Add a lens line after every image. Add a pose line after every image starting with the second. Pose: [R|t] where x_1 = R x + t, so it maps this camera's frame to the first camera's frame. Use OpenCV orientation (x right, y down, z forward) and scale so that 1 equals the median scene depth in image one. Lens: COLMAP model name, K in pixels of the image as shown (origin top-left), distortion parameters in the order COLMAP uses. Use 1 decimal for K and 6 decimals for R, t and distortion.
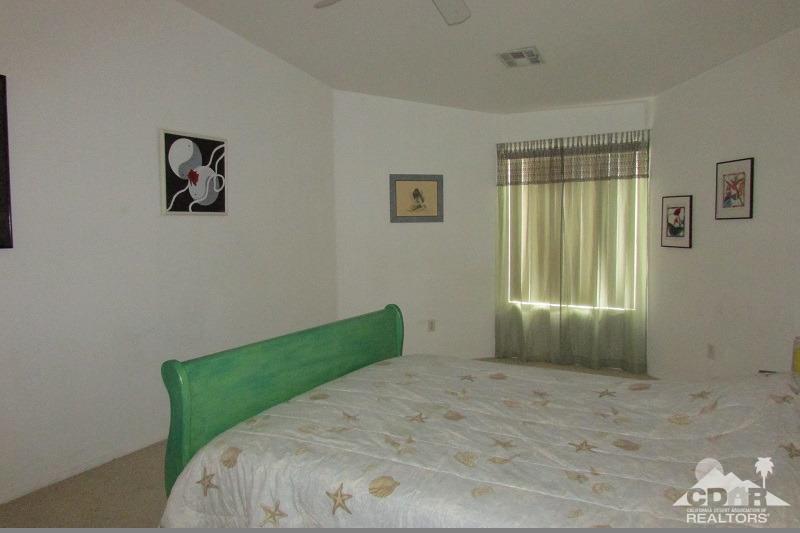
lens RADIAL K [[570.4, 0, 401.6], [0, 570.4, 263.9], [0, 0, 1]] dist [-0.029560, 0.009156]
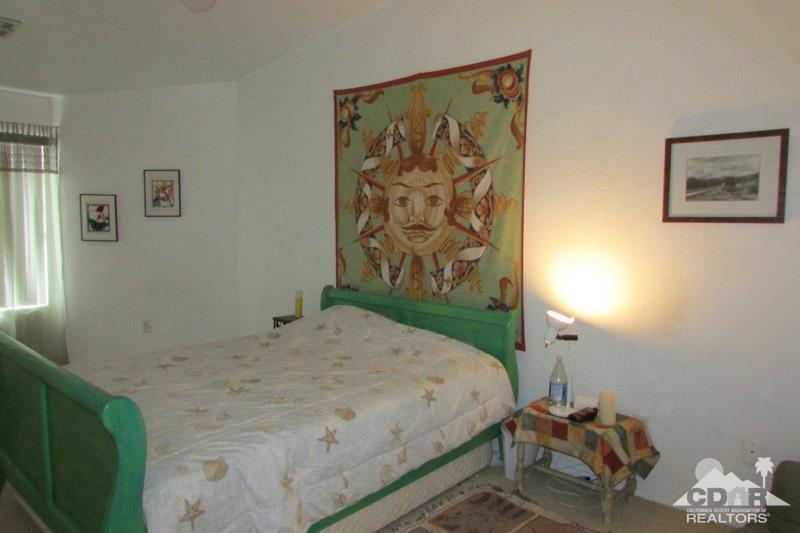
lens RADIAL K [[570.4, 0, 401.7], [0, 570.4, 268.2], [0, 0, 1]] dist [-0.029560, 0.009156]
pose [[0.164967, -0.064137, 0.984211, -0.537888], [0.052668, 0.997033, 0.056144, -0.008152], [-0.984892, 0.042575, 0.167856, 0.257901]]
